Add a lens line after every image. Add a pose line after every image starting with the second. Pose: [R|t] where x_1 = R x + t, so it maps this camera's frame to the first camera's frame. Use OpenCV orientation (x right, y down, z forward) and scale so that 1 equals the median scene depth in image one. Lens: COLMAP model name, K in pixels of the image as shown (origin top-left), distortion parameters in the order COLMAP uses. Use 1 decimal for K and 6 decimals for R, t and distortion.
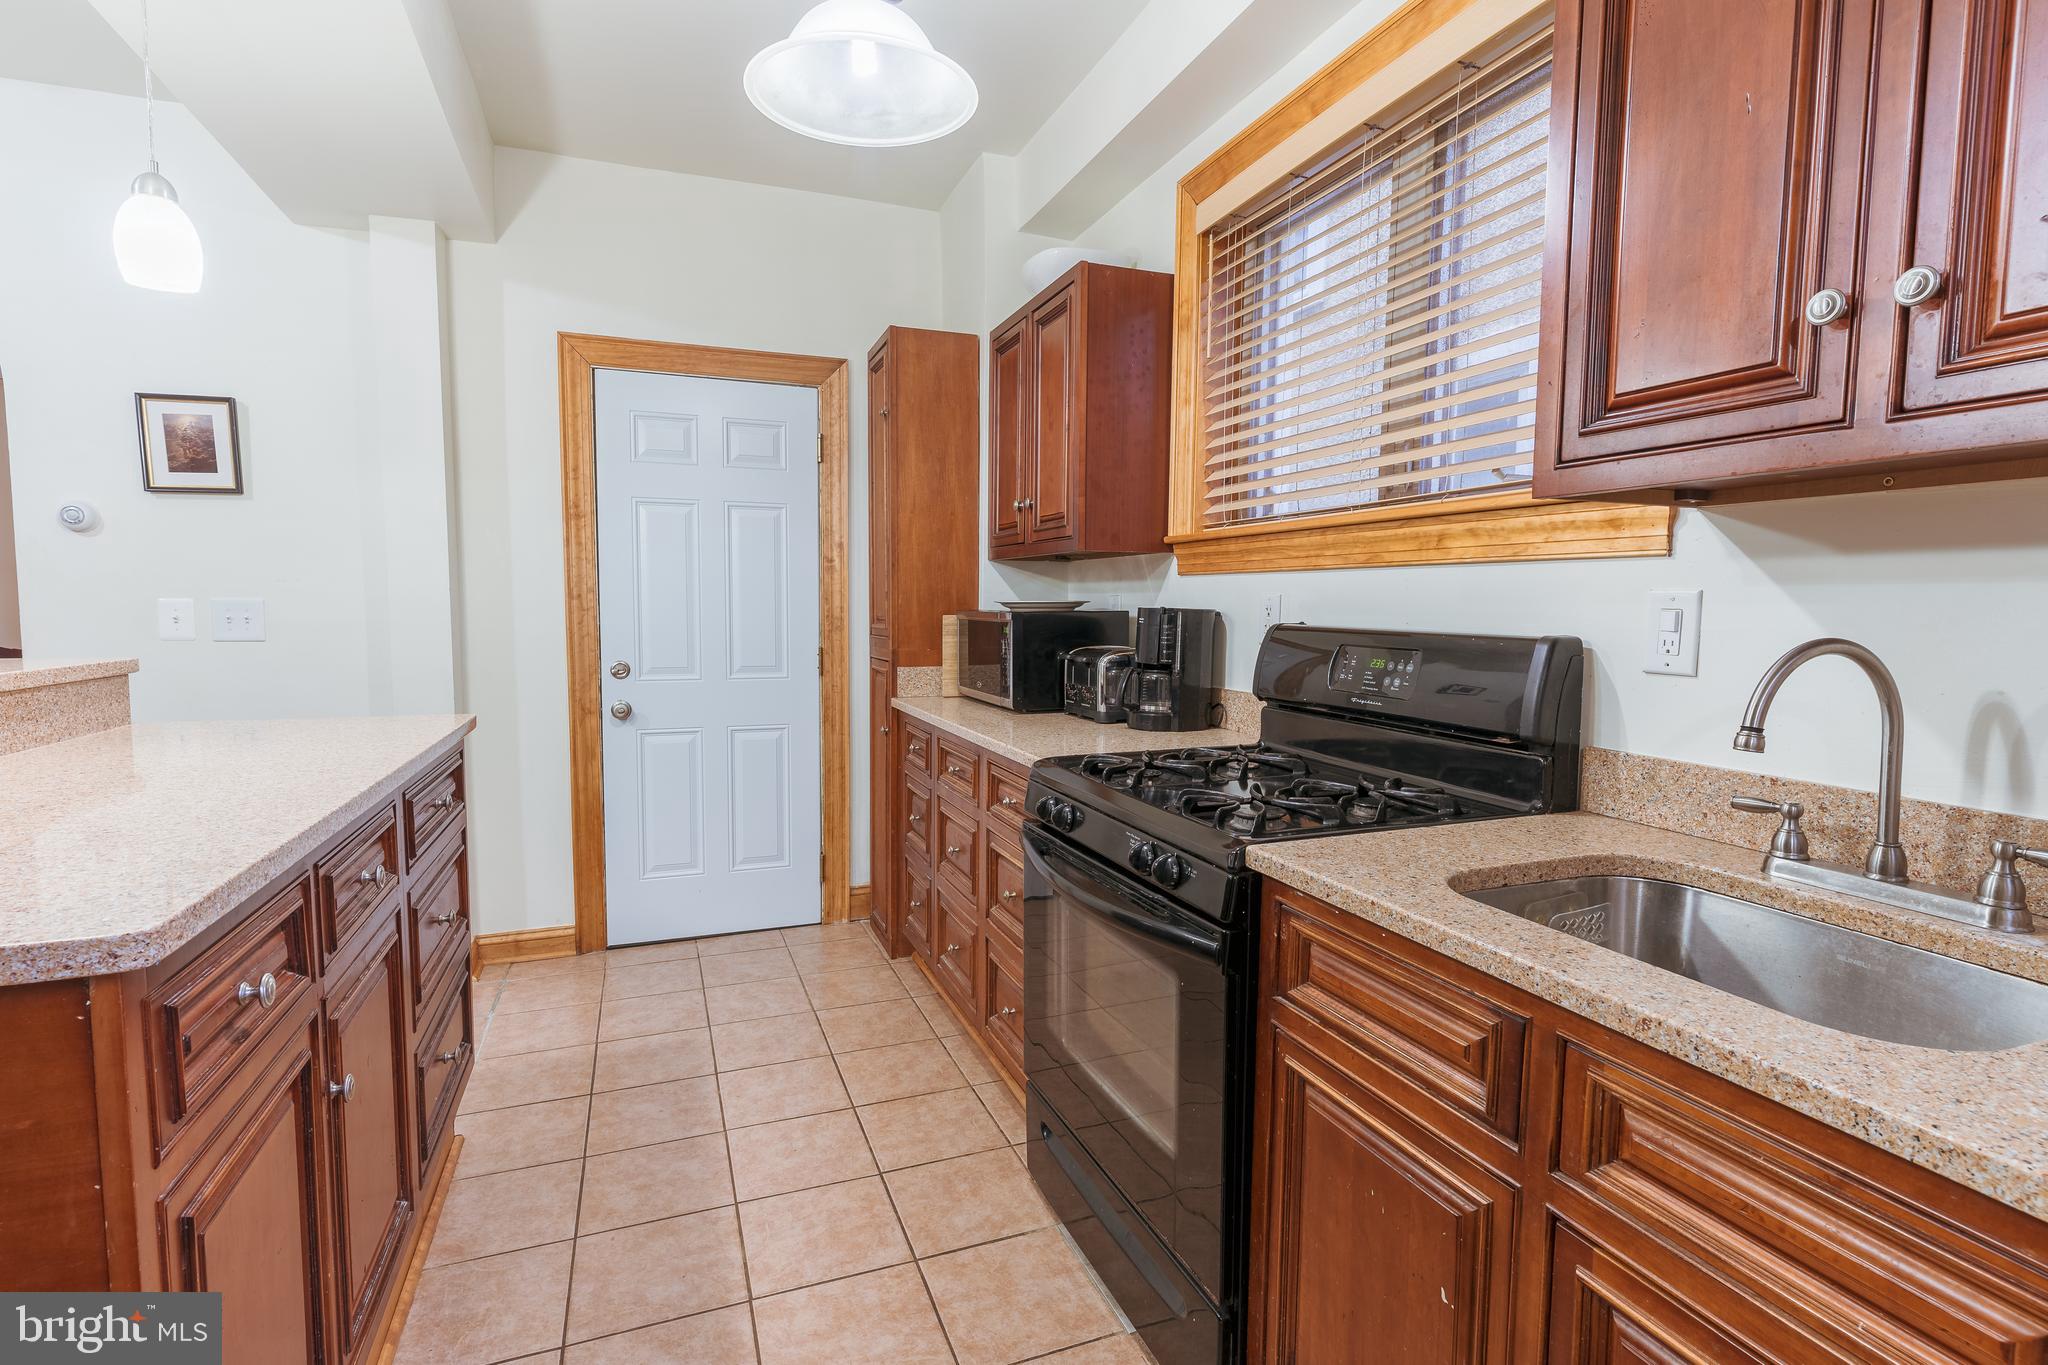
lens RADIAL K [[991.4, 0, 1013.9], [0, 991.4, 679.2], [0, 0, 1]] dist [0.006476, 0.000467]
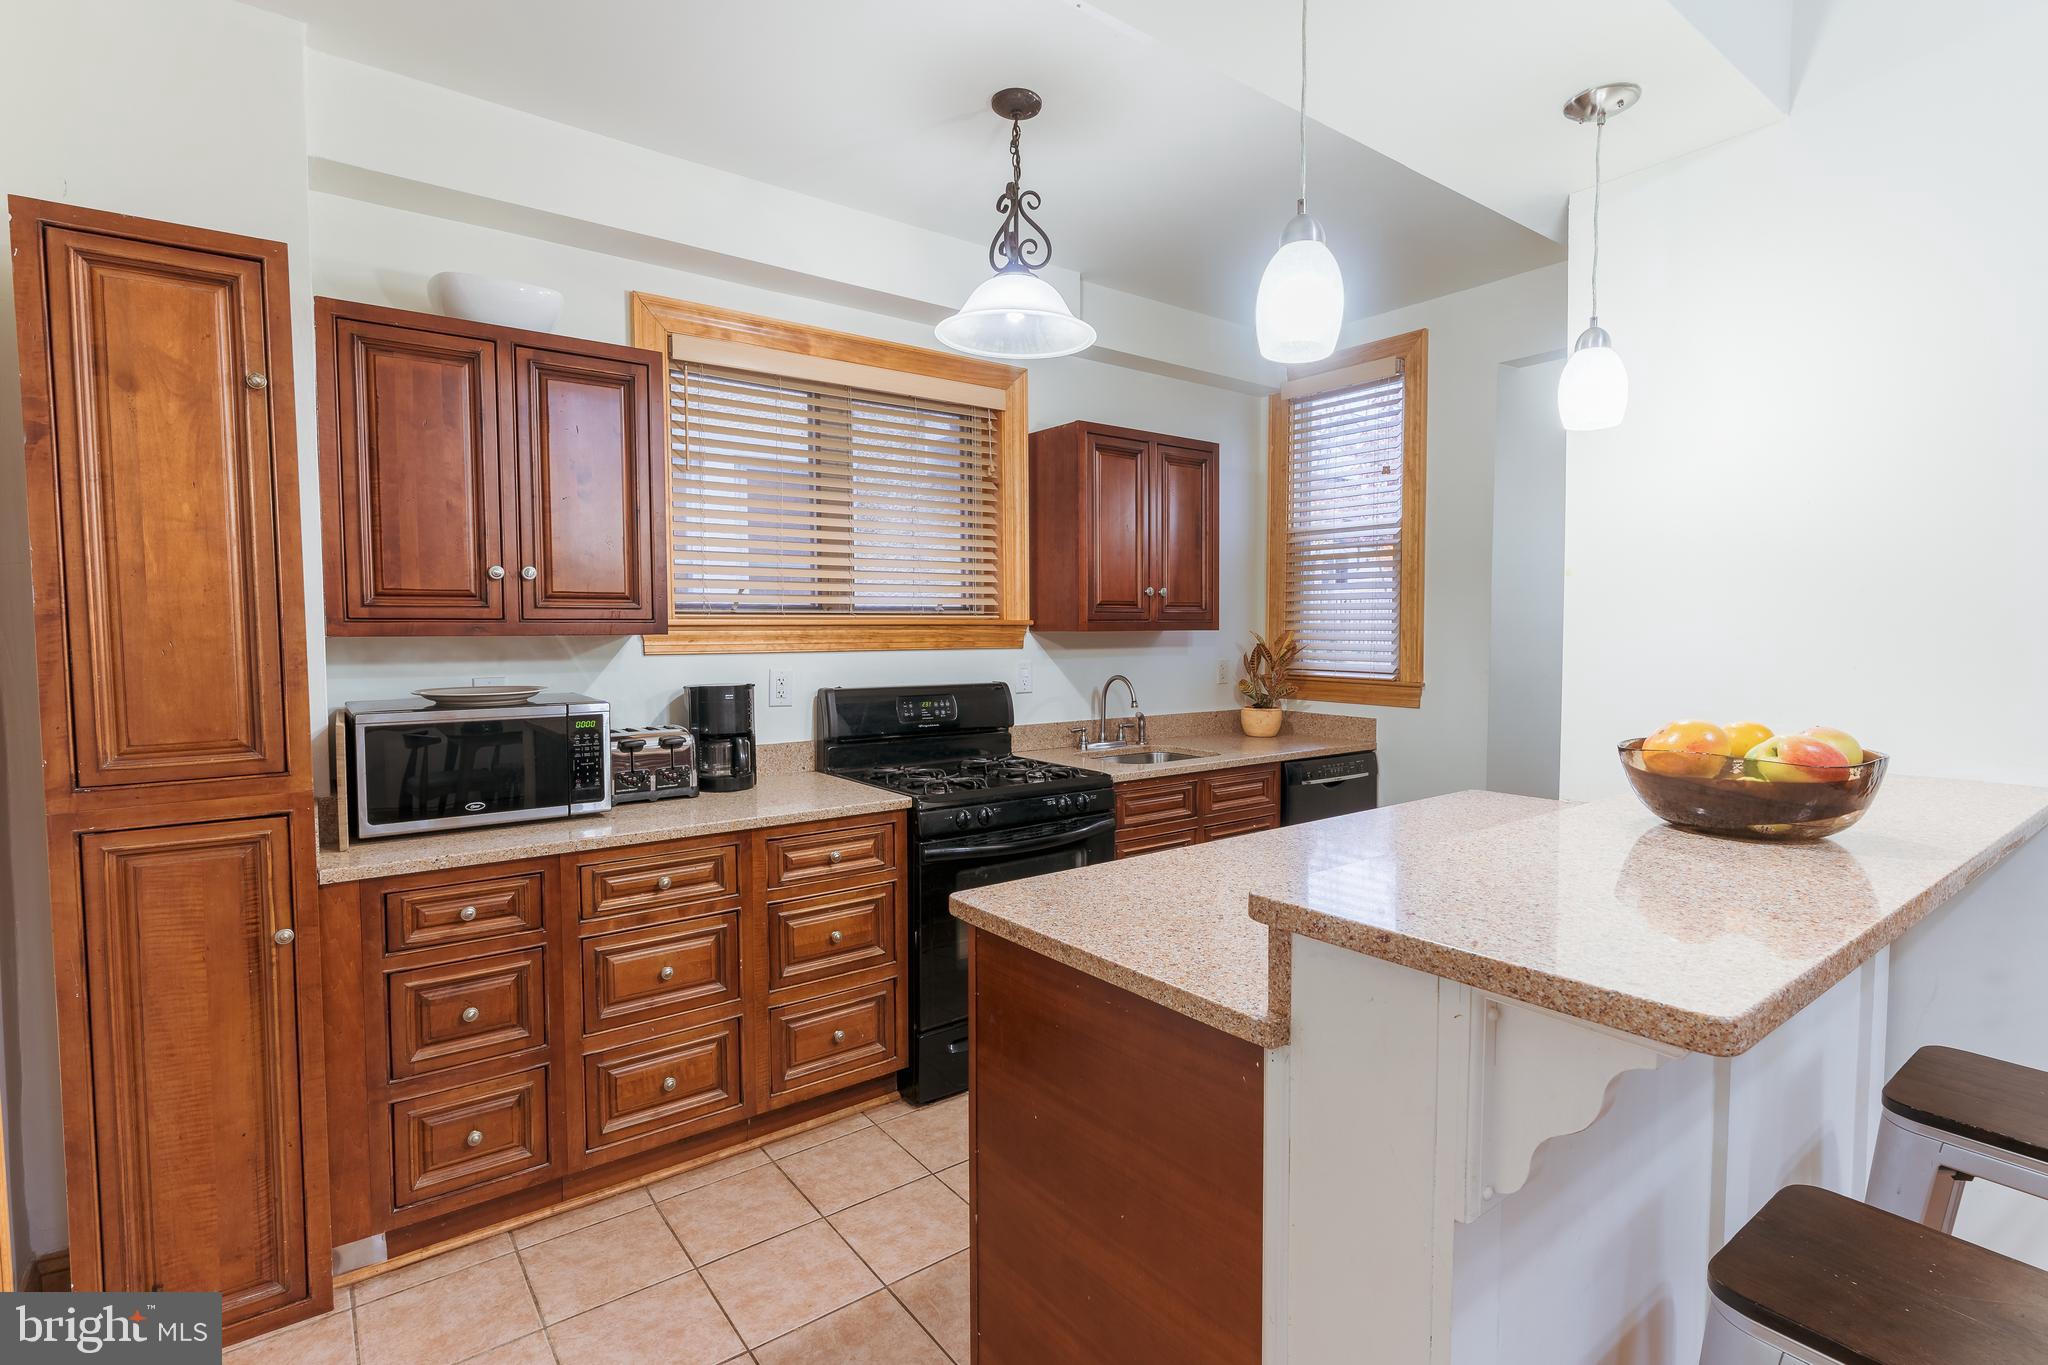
lens RADIAL K [[991.4, 0, 1026.9], [0, 991.4, 673.6], [0, 0, 1]] dist [0.006476, 0.000467]
pose [[-0.286963, -0.053466, 0.956448, -1.103062], [0.074527, 0.994169, 0.077935, -0.154412], [-0.955038, 0.093646, -0.281305, 1.024302]]
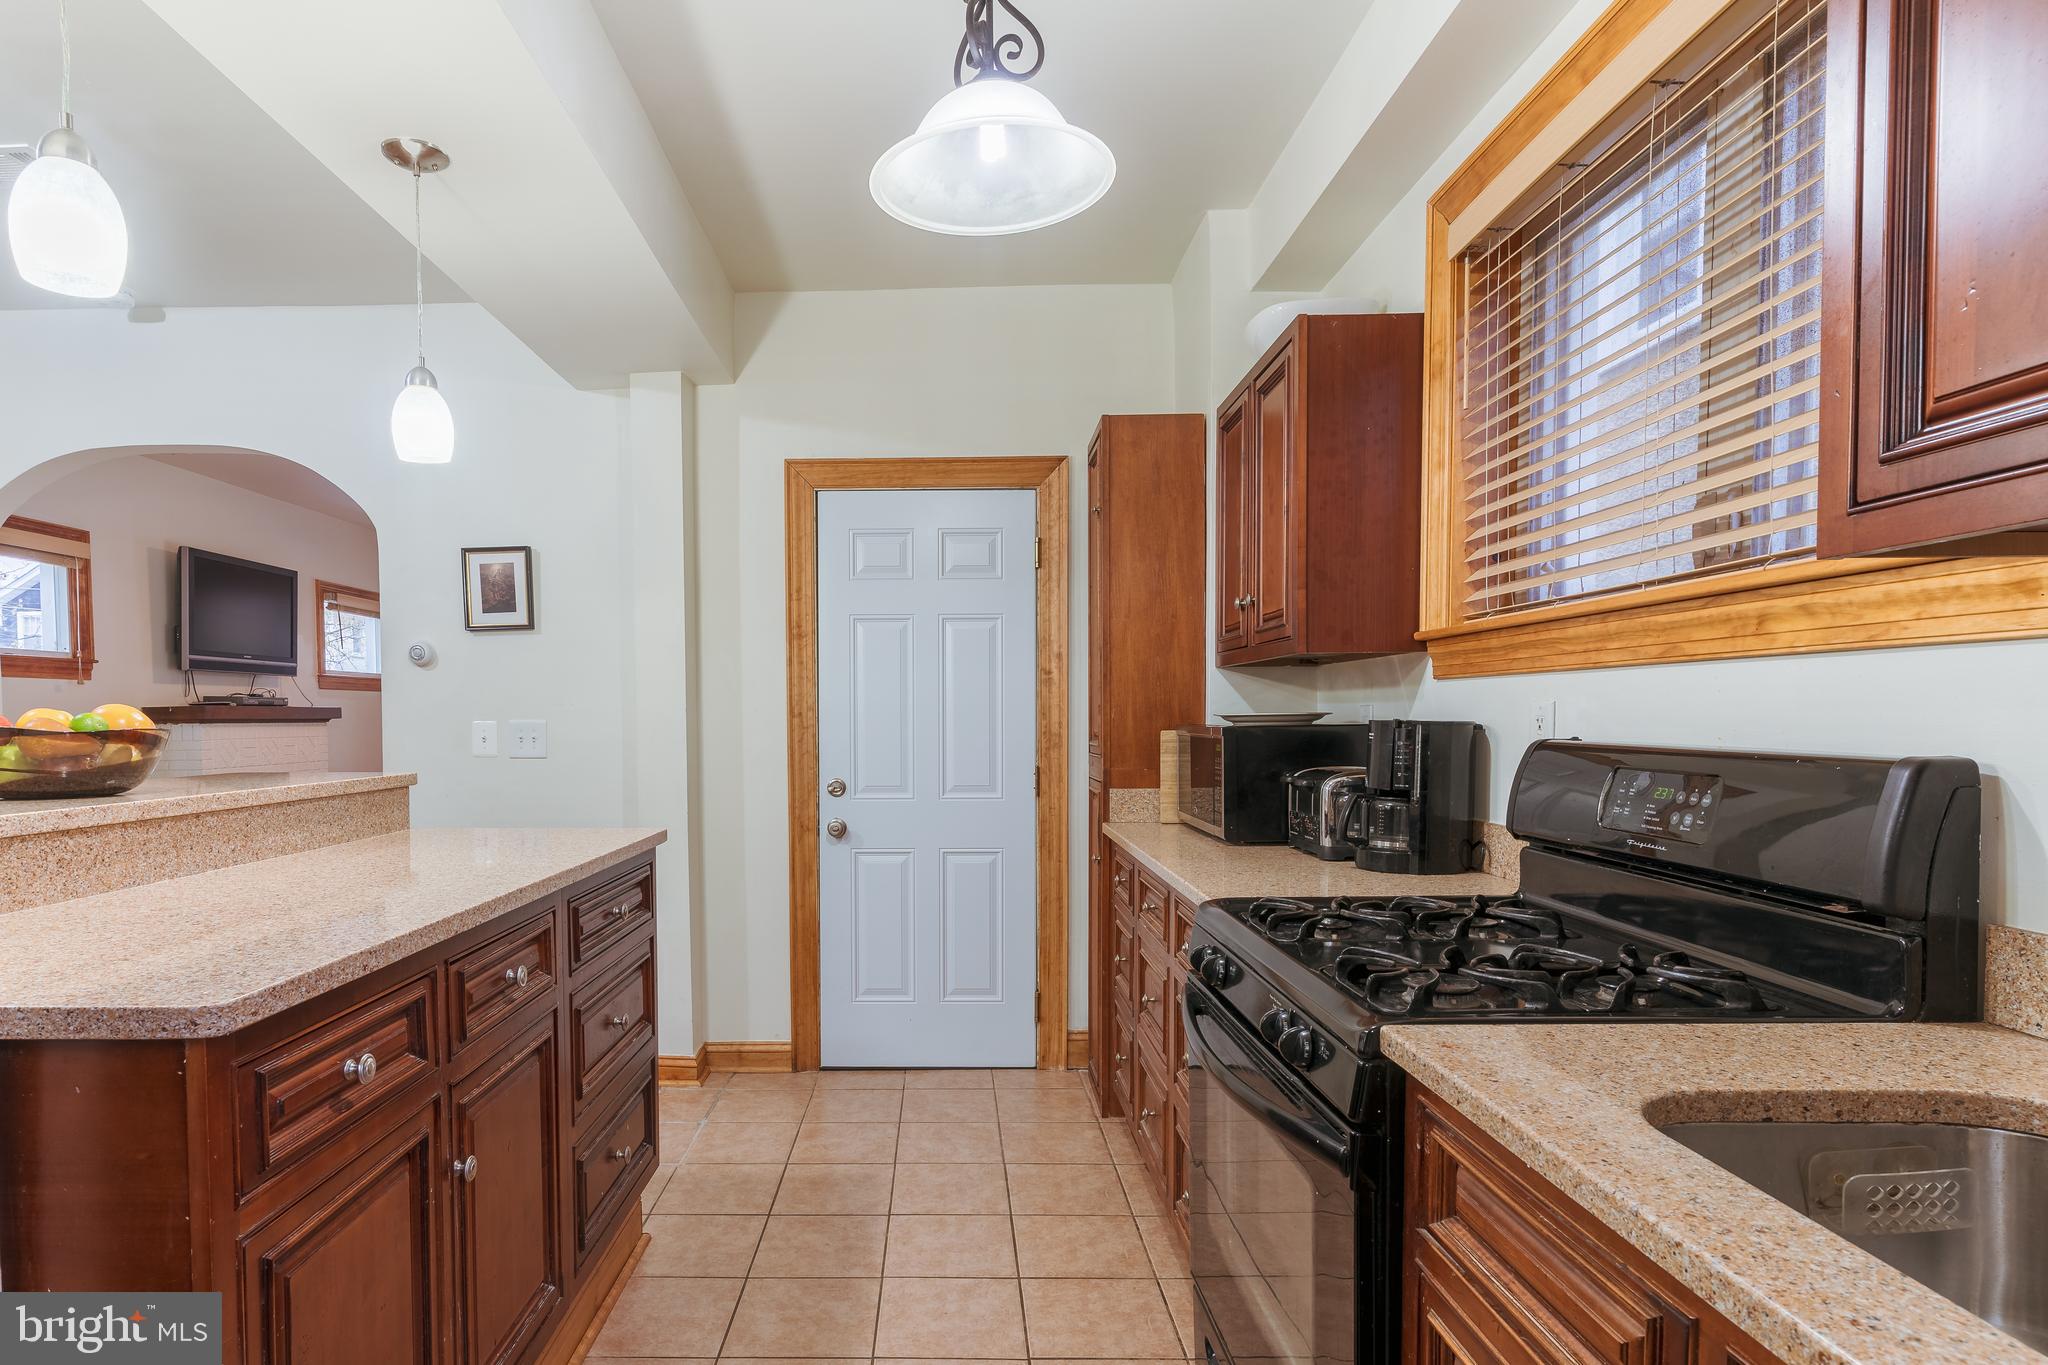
lens RADIAL K [[1079.9, 0, 910.7], [0, 1079.9, 749.9], [0, 0, 1]] dist [0.004862, 0.001140]
pose [[0.924086, -0.000200, -0.382184, 0.121208], [-0.017432, 0.998937, -0.042671, -0.003148], [0.381786, 0.046094, 0.923100, 0.035737]]
